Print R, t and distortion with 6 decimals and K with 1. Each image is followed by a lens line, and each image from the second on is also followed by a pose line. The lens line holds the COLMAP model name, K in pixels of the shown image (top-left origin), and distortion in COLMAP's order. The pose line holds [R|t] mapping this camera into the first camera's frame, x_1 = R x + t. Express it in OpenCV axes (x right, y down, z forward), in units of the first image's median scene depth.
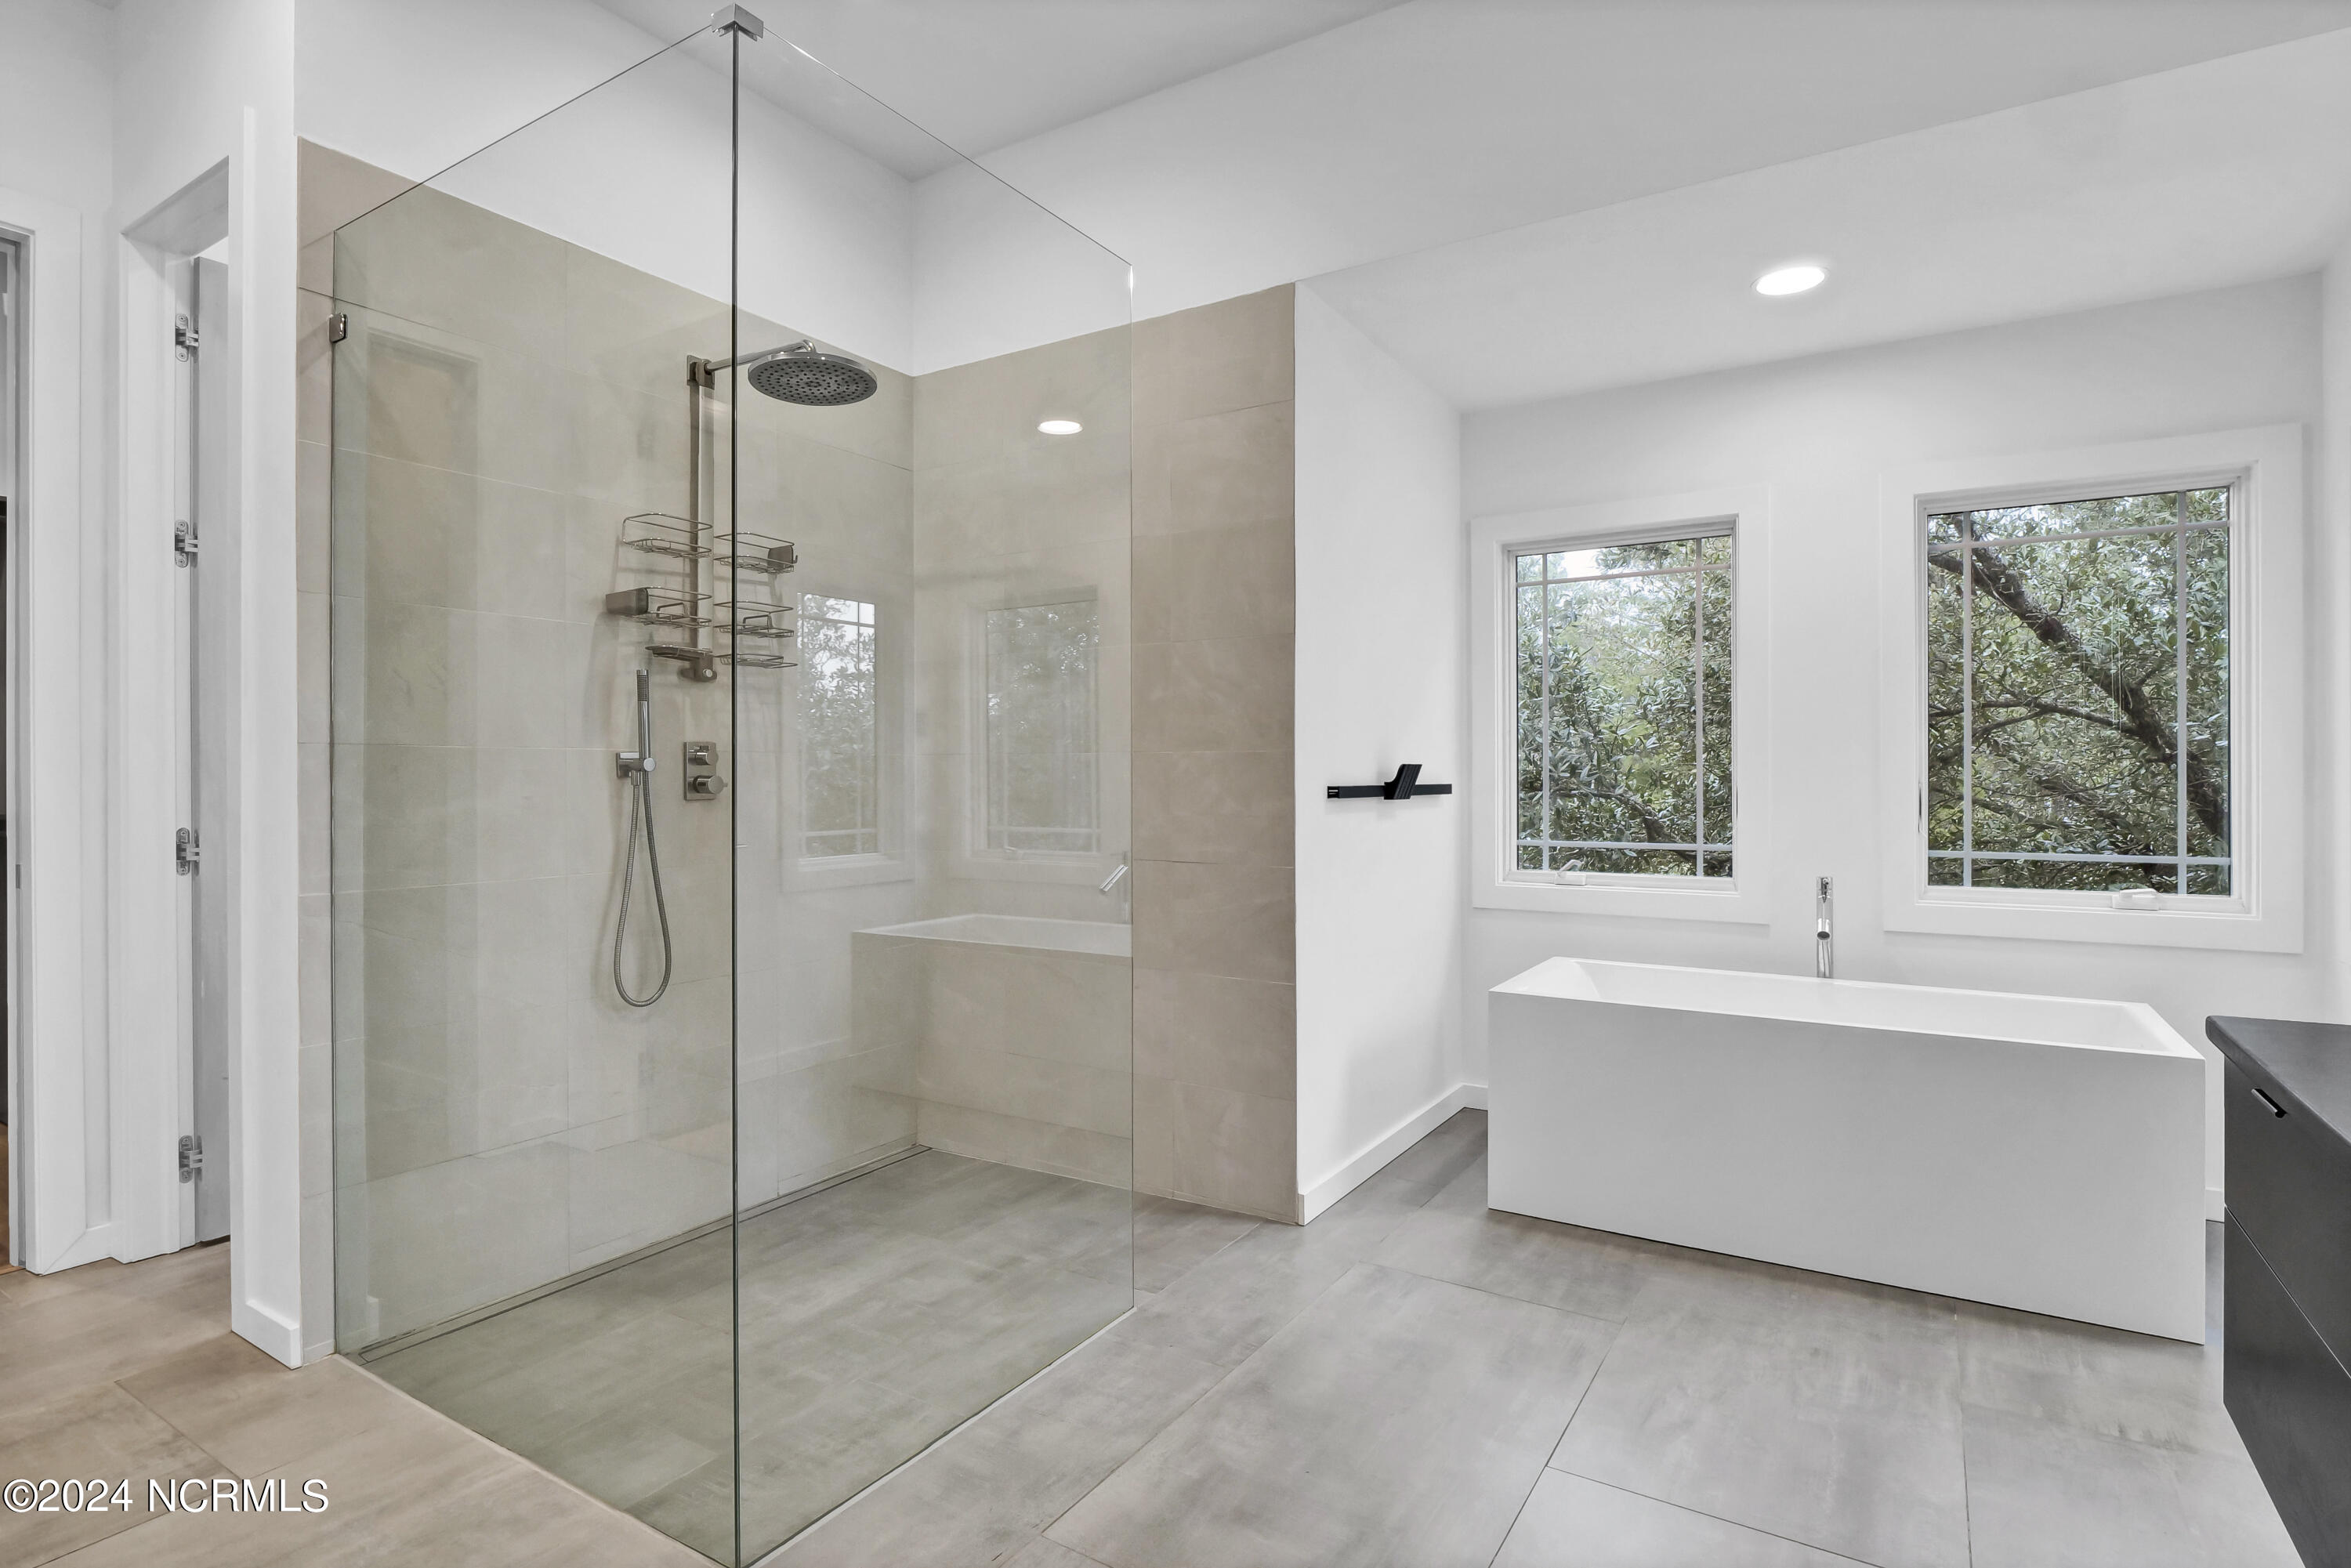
lens RADIAL K [[1171.3, 0, 1184.9], [0, 1171.3, 778.1], [0, 0, 1]] dist [-0.014767, -0.001203]
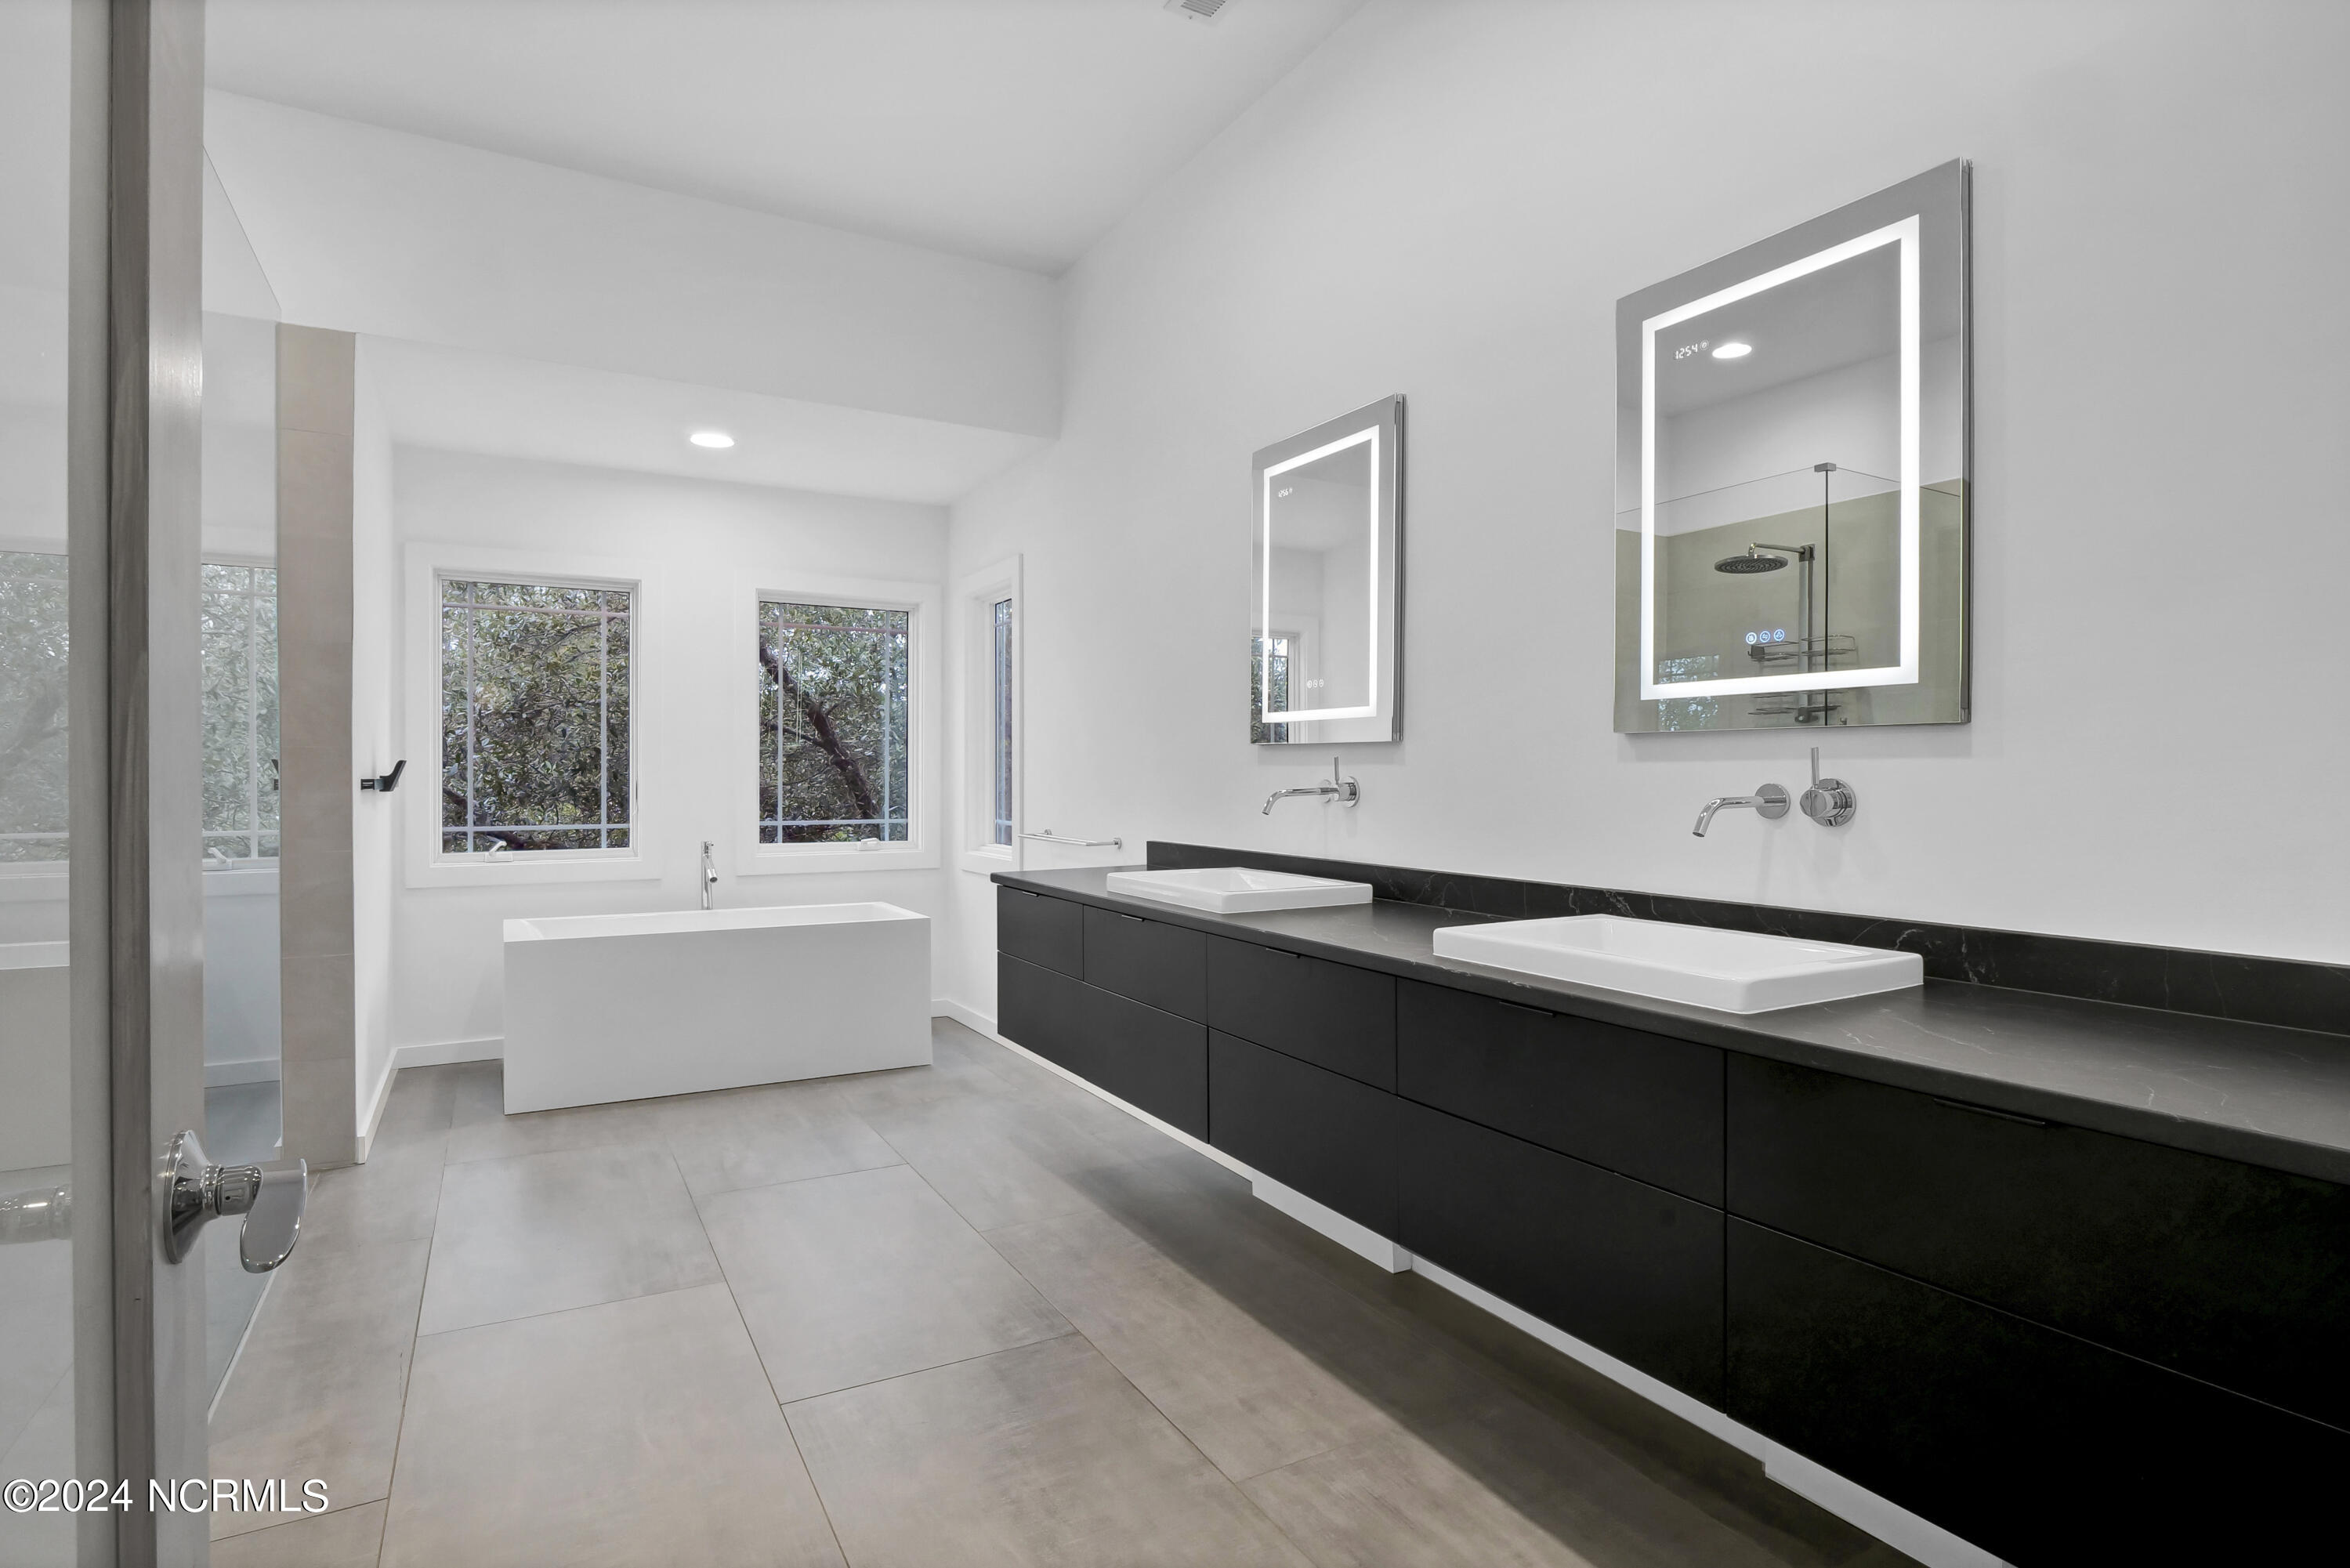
lens RADIAL K [[1170.9, 0, 1169.7], [0, 1170.9, 781.9], [0, 0, 1]] dist [-0.014767, -0.001203]
pose [[0.469422, -0.001907, 0.882972, -0.514039], [-0.004498, 0.999980, 0.004552, 0.000878], [-0.882963, -0.006108, 0.469404, -0.219303]]
